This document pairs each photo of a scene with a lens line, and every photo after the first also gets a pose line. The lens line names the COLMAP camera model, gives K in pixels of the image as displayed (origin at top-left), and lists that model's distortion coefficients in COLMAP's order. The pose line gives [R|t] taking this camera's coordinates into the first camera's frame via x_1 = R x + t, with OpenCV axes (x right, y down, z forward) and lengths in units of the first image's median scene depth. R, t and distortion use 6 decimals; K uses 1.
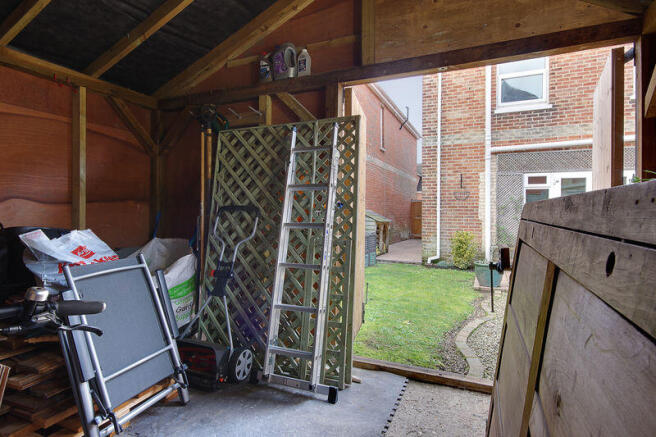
lens RADIAL K [[364.2, 0, 326.5], [0, 364.2, 211.1], [0, 0, 1]] dist [0.002610, 0.001442]
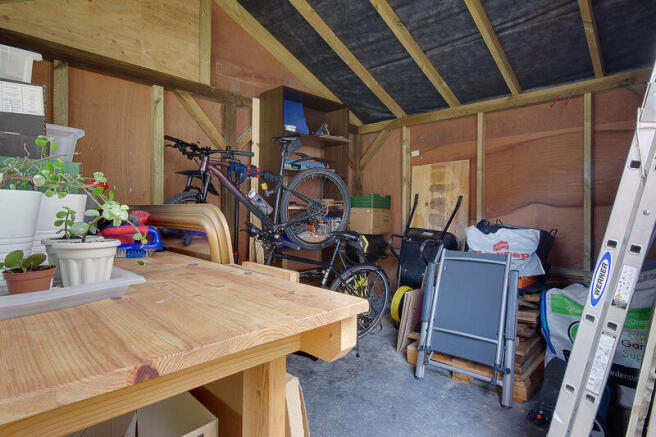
lens RADIAL K [[364.2, 0, 326.5], [0, 364.2, 211.1], [0, 0, 1]] dist [0.002610, 0.001442]
pose [[-0.367470, -0.004852, -0.930023, 0.599423], [-0.004351, 0.999984, -0.003498, -0.001229], [0.930025, 0.002761, -0.367485, 0.755706]]
